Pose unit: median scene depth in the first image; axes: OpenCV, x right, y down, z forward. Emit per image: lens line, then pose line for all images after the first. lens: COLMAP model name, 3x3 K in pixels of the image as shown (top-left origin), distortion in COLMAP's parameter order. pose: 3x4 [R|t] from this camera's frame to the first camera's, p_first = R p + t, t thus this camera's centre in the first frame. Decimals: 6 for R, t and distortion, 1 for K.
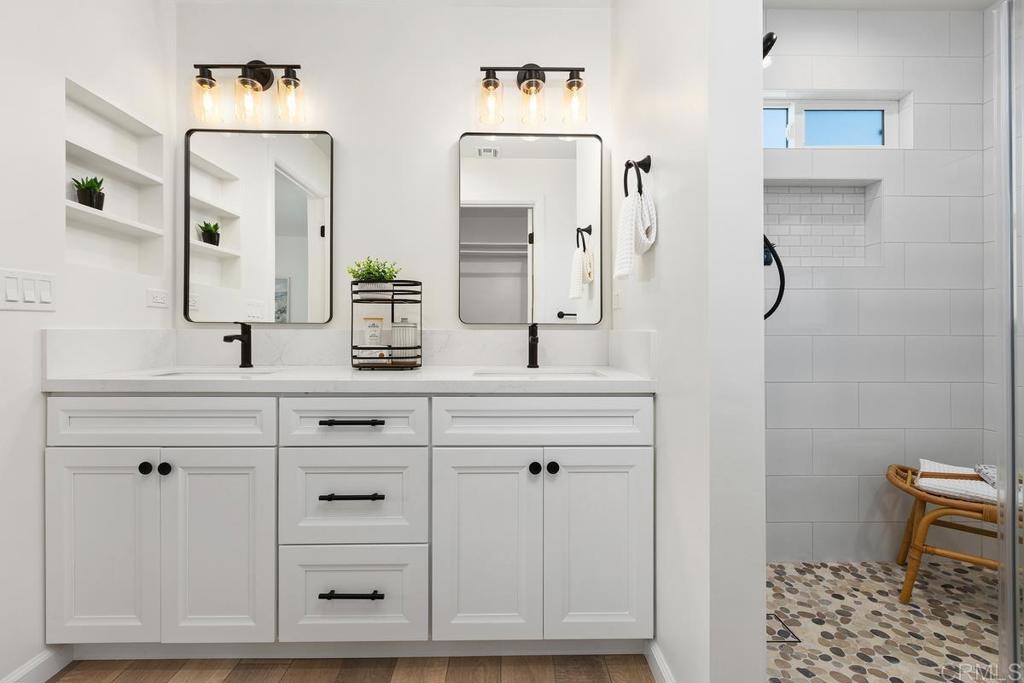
lens RADIAL K [[453.4, 0, 515.9], [0, 453.4, 329.5], [0, 0, 1]] dist [-0.001539, -0.000176]
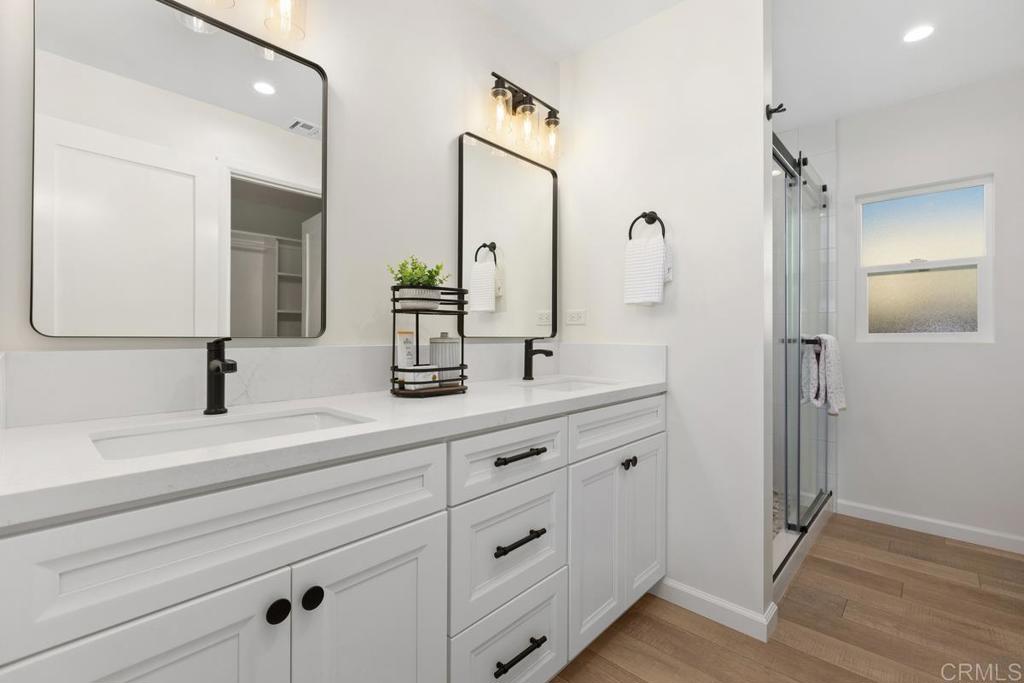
lens RADIAL K [[453.4, 0, 515.9], [0, 453.4, 329.5], [0, 0, 1]] dist [-0.001539, -0.000176]
pose [[0.686109, 0.008362, 0.727451, -0.799496], [-0.003017, 0.999958, -0.008649, -0.025198], [-0.727492, 0.003740, 0.686105, 0.322379]]
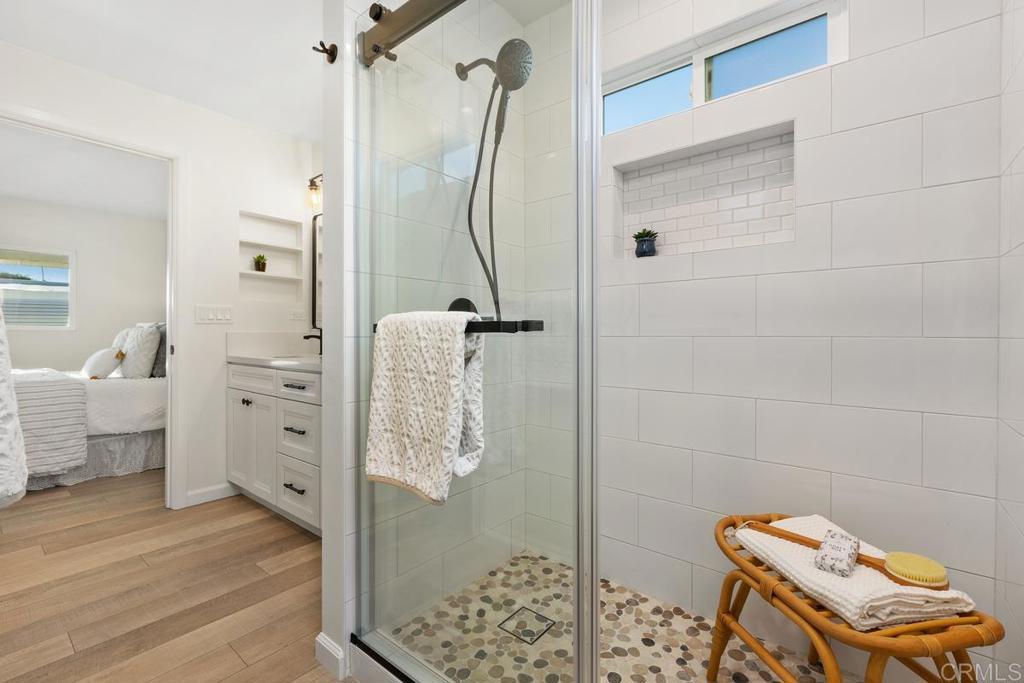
lens RADIAL K [[435.4, 0, 512.0], [0, 435.4, 341.5], [0, 0, 1]] dist [-0.011415, -0.000121]
pose [[0.775945, 0.005946, -0.630772, 1.031474], [-0.003571, 0.999981, 0.005034, 0.022942], [0.630790, -0.001654, 0.775951, 0.211975]]
